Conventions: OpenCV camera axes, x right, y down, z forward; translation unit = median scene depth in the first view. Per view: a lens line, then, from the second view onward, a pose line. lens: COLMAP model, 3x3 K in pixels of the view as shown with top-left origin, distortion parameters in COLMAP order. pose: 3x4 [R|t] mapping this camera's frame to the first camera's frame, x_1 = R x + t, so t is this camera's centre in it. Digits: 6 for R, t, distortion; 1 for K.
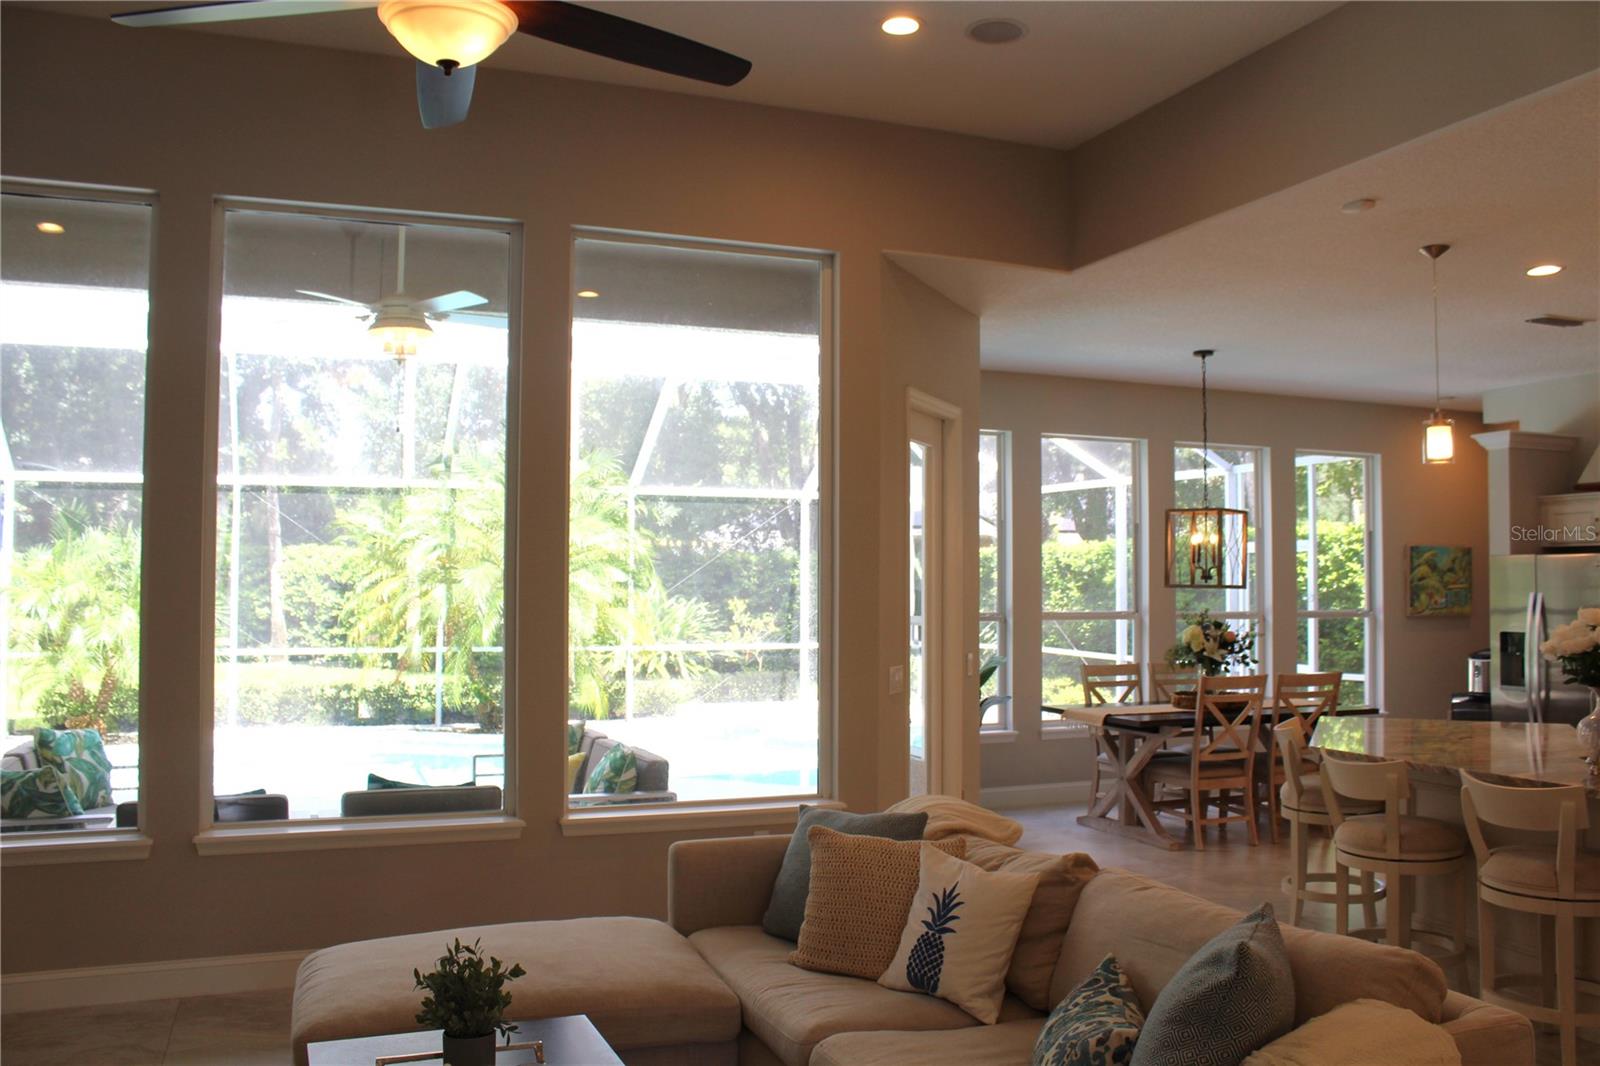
lens RADIAL K [[1344.3, 0, 800.0], [0, 1344.3, 533.0], [0, 0, 1]] dist [-0.153877, 0.132565]
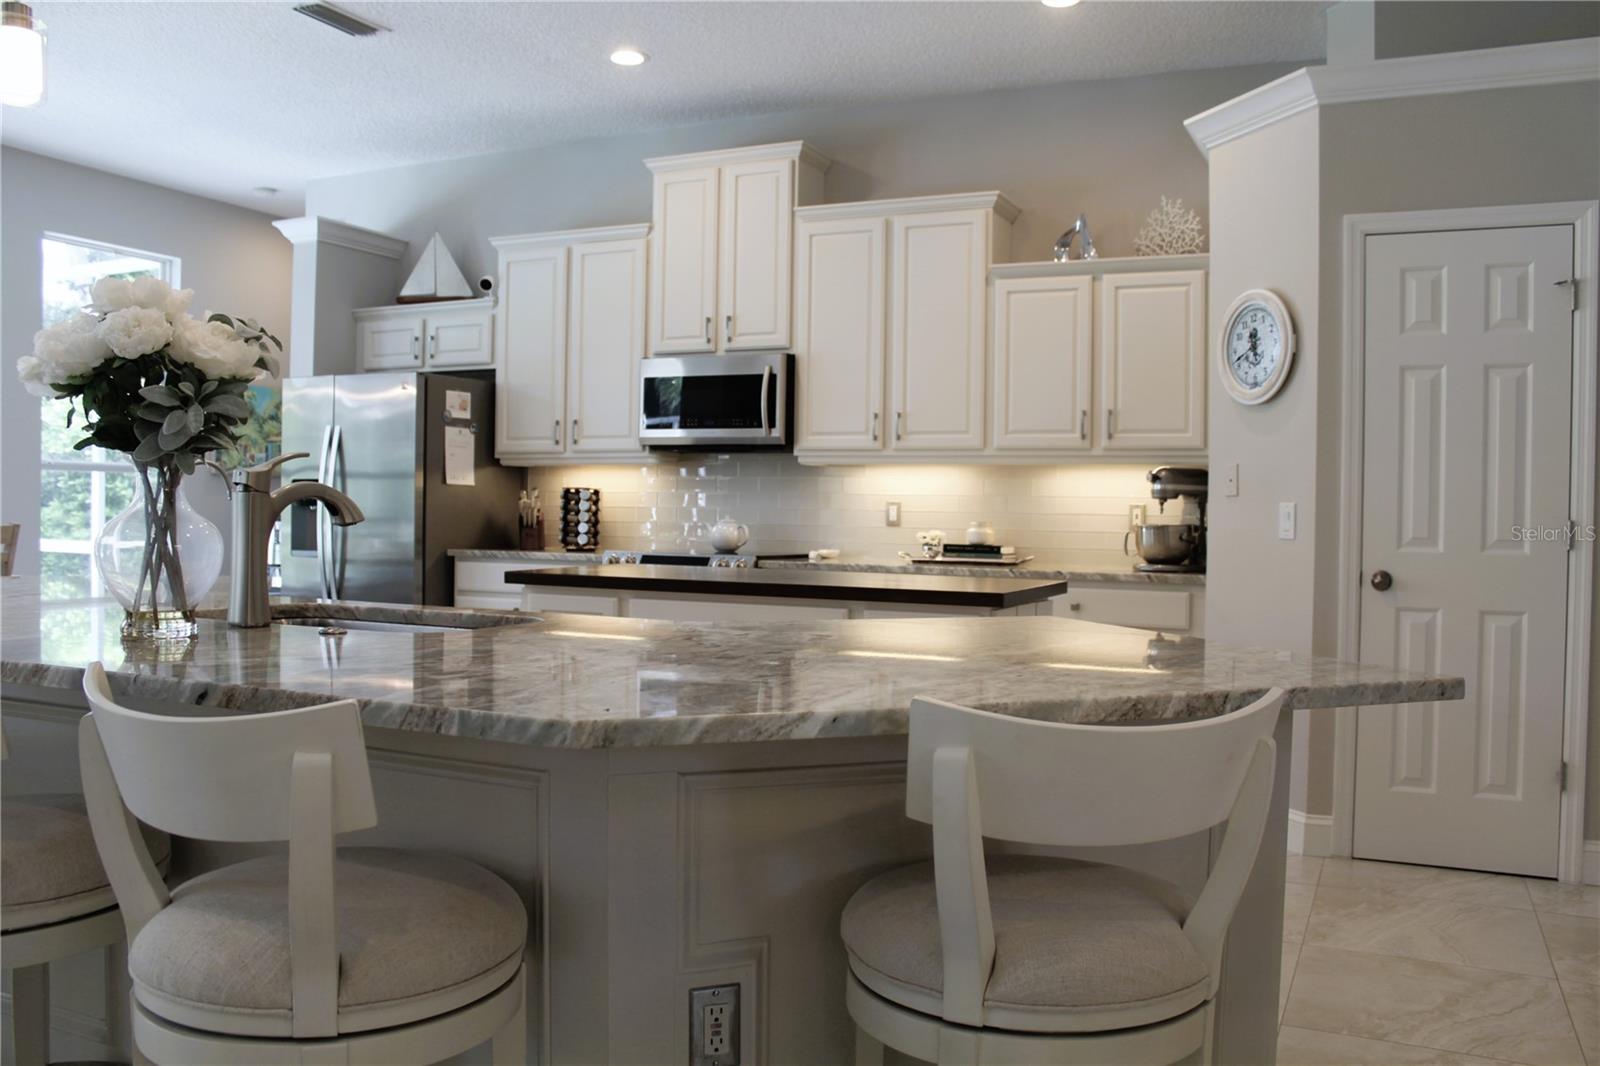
lens RADIAL K [[1344.3, 0, 800.0], [0, 1344.3, 533.0], [0, 0, 1]] dist [-0.153877, 0.132565]
pose [[0.731594, -0.005135, 0.681721, 0.289347], [-0.038799, 0.998037, 0.049156, 0.071750], [-0.680635, -0.062413, 0.729959, 0.297965]]
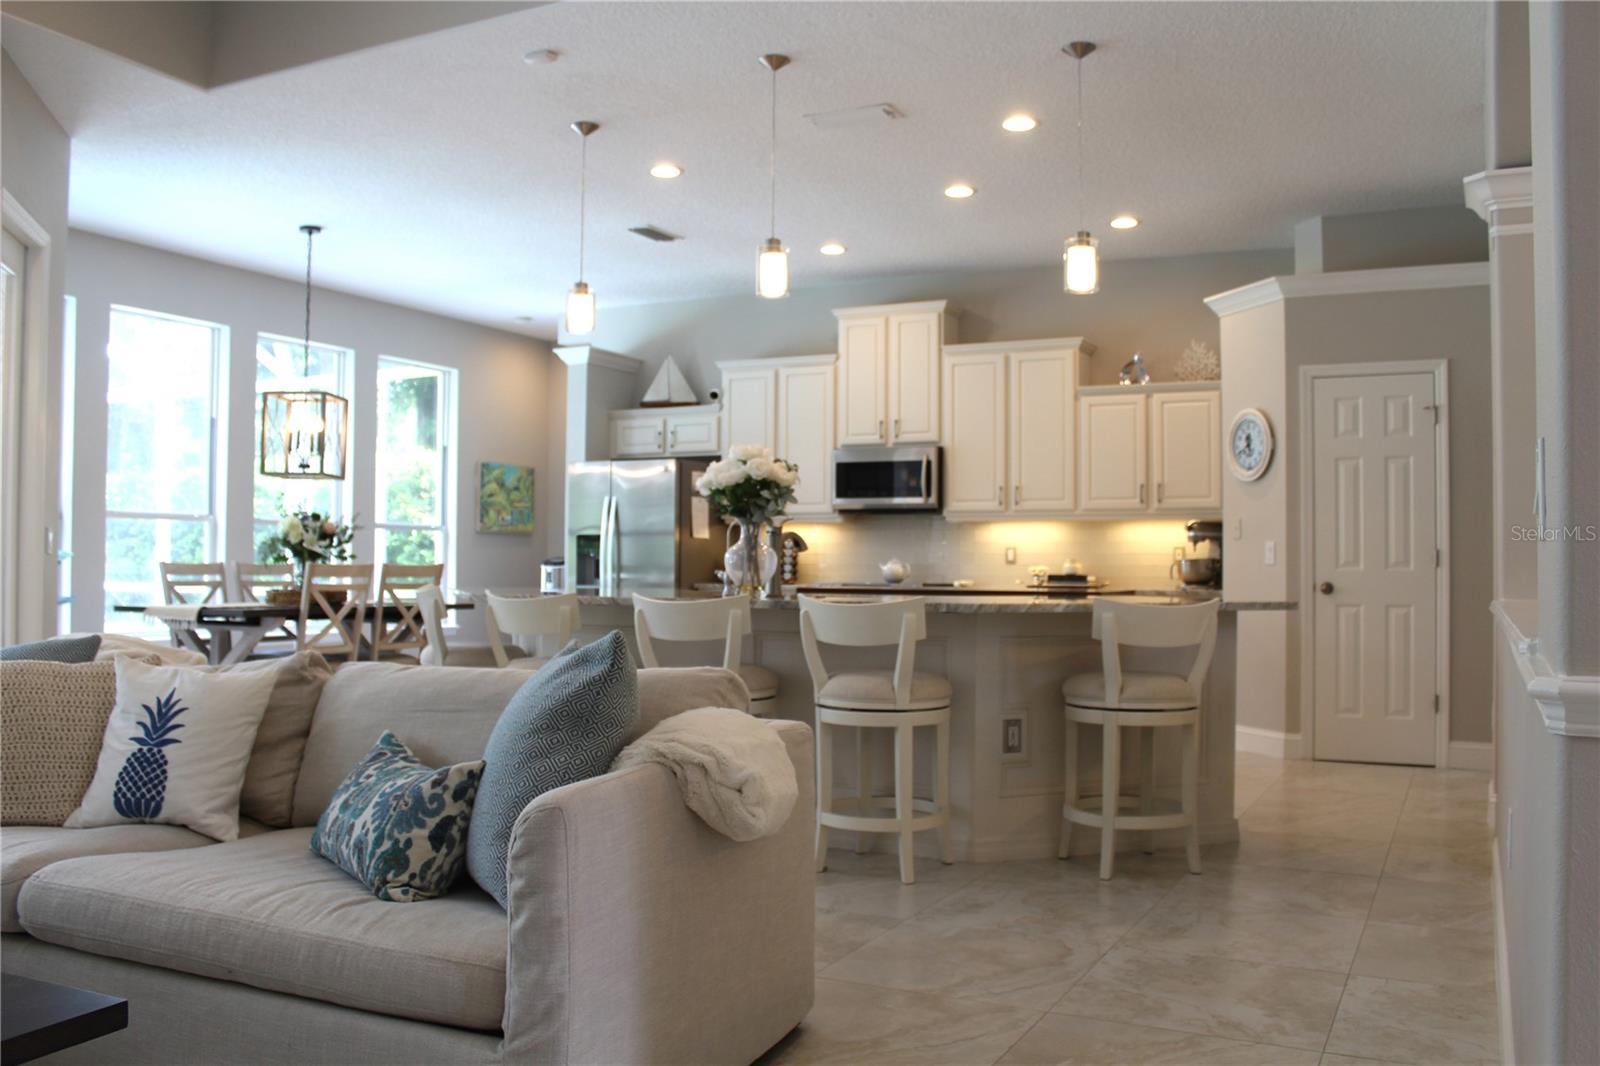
lens RADIAL K [[1389.4, 0, 800.0], [0, 1389.4, 533.0], [0, 0, 1]] dist [-0.162604, 0.172613]
pose [[0.751813, 0.017187, 0.659152, -0.078808], [-0.029087, 0.999552, 0.007114, 0.075504], [-0.658734, -0.024521, 0.751976, 0.046528]]
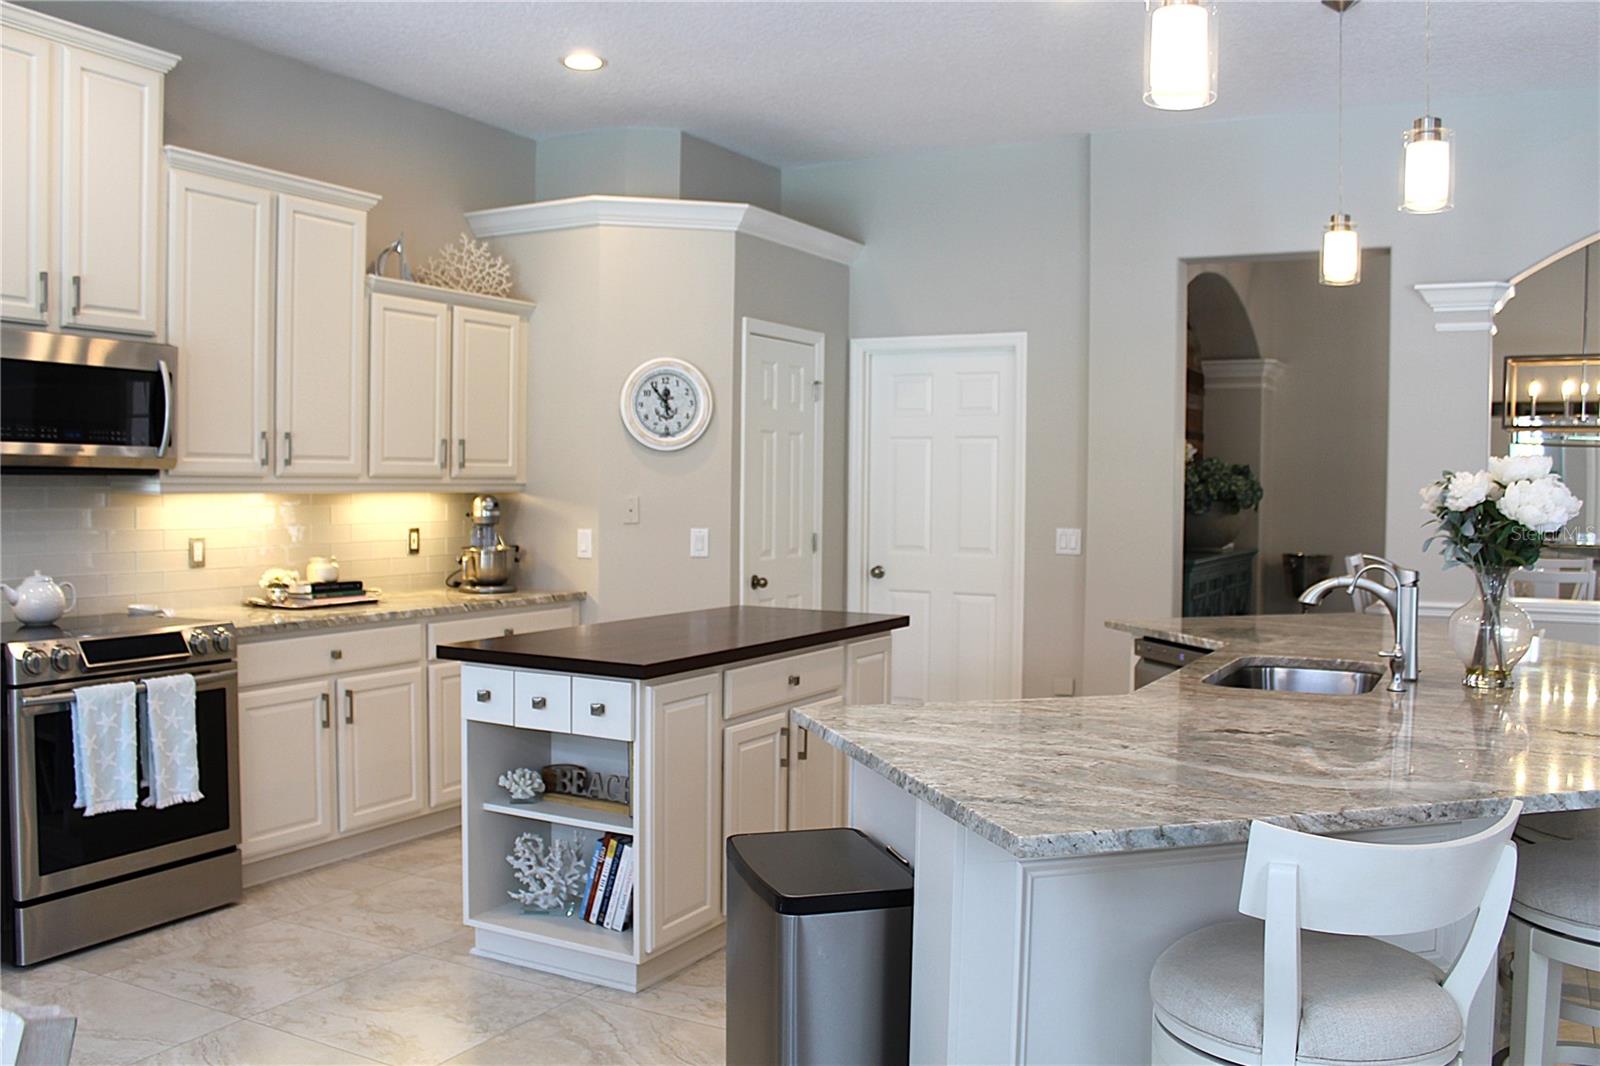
lens RADIAL K [[1344.3, 0, 800.0], [0, 1344.3, 533.0], [0, 0, 1]] dist [-0.153877, 0.132565]
pose [[-0.624458, -0.041312, 0.779965, 0.203674], [-0.043820, 0.998880, 0.017824, 0.064079], [-0.779828, -0.023047, -0.625570, 1.074568]]
